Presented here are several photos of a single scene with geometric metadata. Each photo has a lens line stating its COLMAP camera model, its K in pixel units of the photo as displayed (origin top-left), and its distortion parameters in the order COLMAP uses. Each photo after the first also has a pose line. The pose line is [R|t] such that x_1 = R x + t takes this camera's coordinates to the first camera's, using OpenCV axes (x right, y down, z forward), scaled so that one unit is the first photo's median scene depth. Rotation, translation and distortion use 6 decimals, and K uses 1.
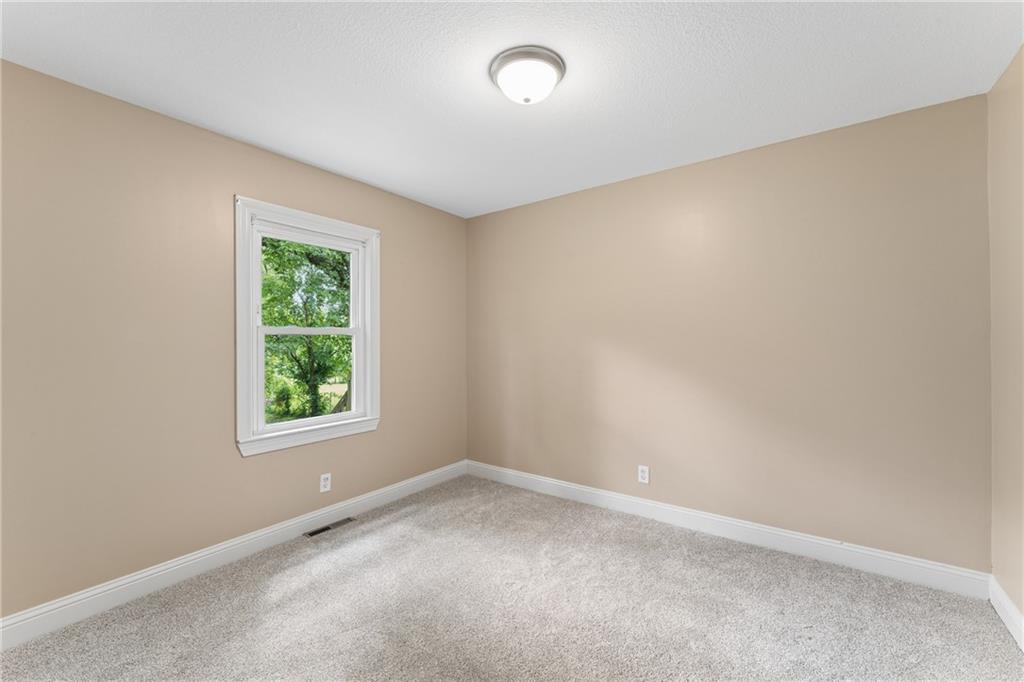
lens RADIAL K [[413.7, 0, 516.9], [0, 413.7, 345.8], [0, 0, 1]] dist [-0.004138, 0.000801]
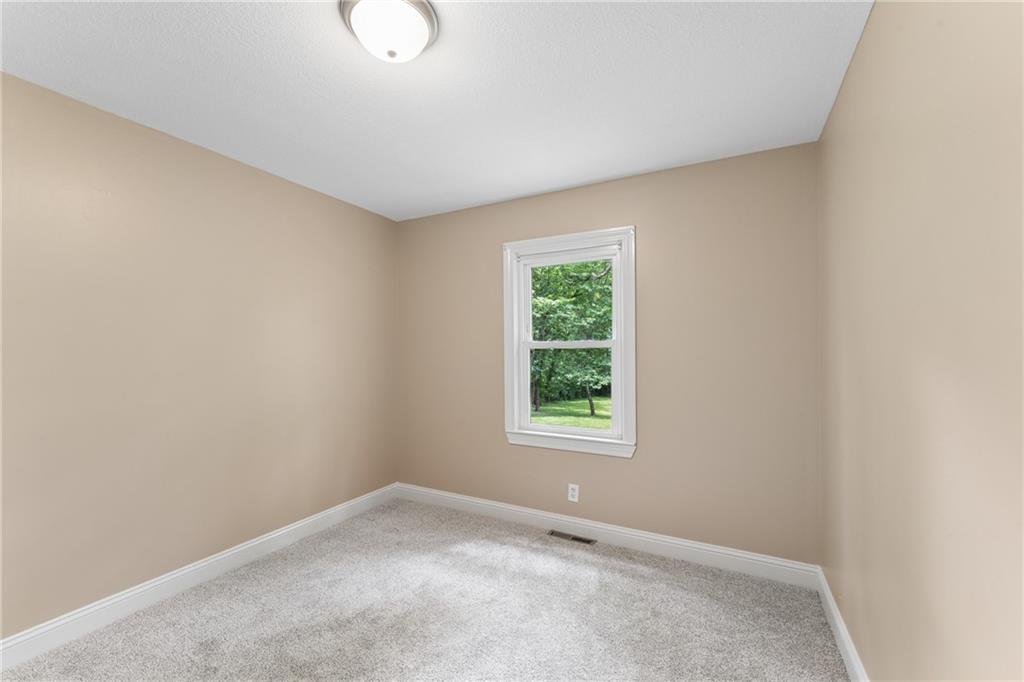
lens RADIAL K [[413.7, 0, 497.5], [0, 413.7, 355.7], [0, 0, 1]] dist [-0.004138, 0.000801]
pose [[0.143758, 0.004176, -0.989604, 0.519770], [-0.018750, 0.999823, 0.001495, -0.006114], [0.989435, 0.018340, 0.143811, 0.665928]]
